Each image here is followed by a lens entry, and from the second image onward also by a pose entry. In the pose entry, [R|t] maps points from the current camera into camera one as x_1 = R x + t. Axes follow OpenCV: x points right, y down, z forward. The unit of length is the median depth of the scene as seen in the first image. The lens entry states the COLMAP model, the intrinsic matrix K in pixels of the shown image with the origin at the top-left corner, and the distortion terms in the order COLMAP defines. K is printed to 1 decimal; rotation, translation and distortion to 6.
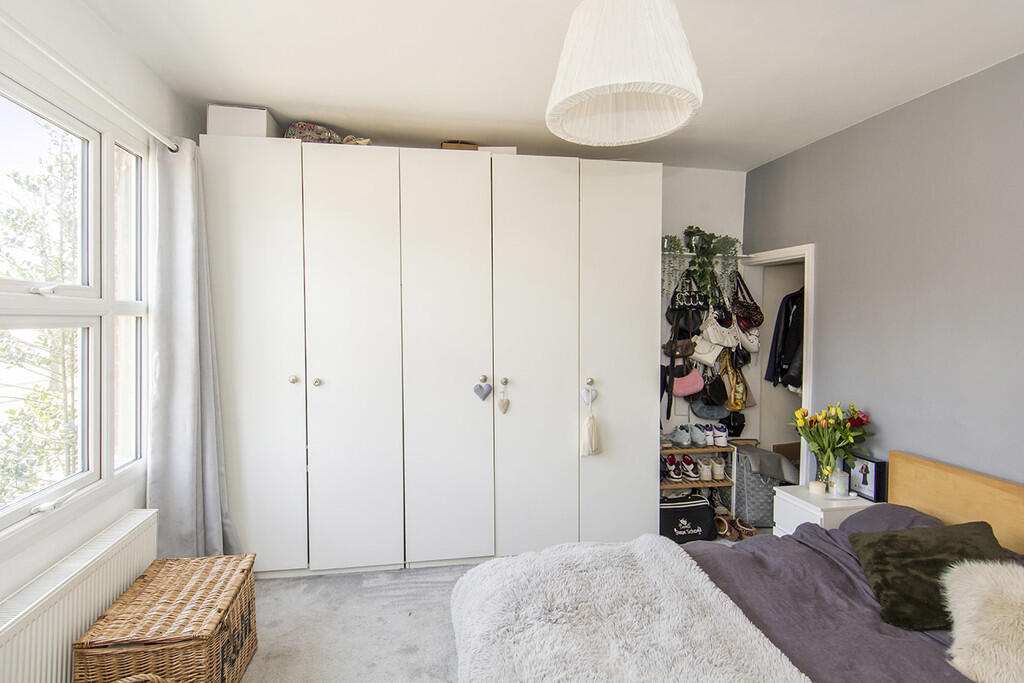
lens RADIAL K [[532.3, 0, 512.0], [0, 532.3, 341.5], [0, 0, 1]] dist [-0.001197, -0.000773]
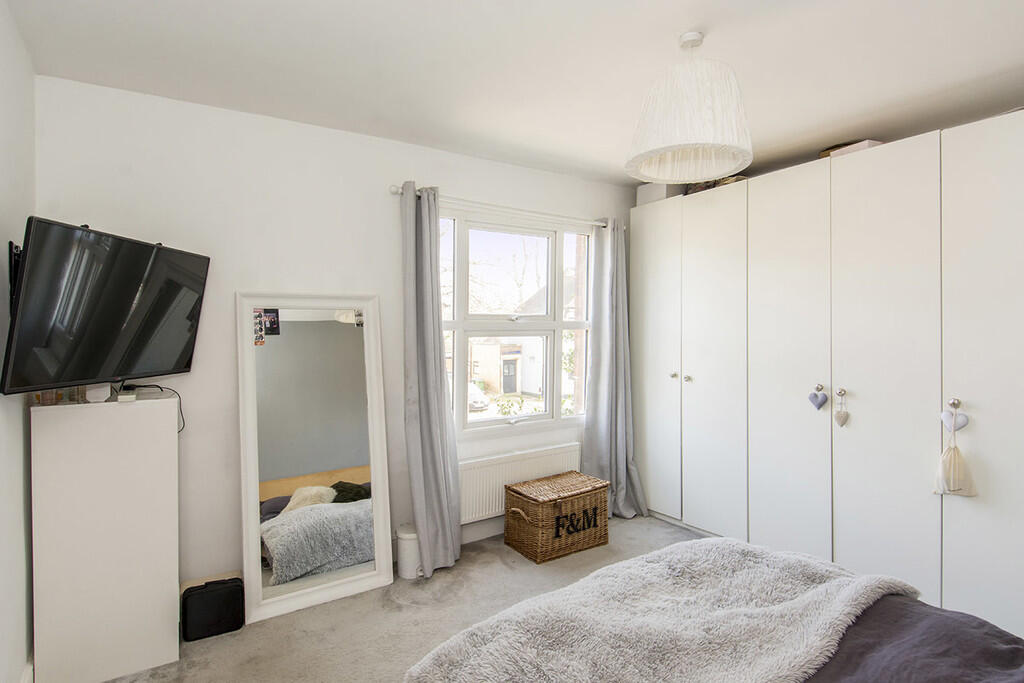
lens RADIAL K [[532.3, 0, 512.0], [0, 532.3, 341.5], [0, 0, 1]] dist [-0.001197, -0.000773]
pose [[0.416762, 0.007610, -0.908984, 0.608767], [-0.022082, 0.999755, -0.001754, -0.001587], [0.908747, 0.020803, 0.416828, 0.065429]]
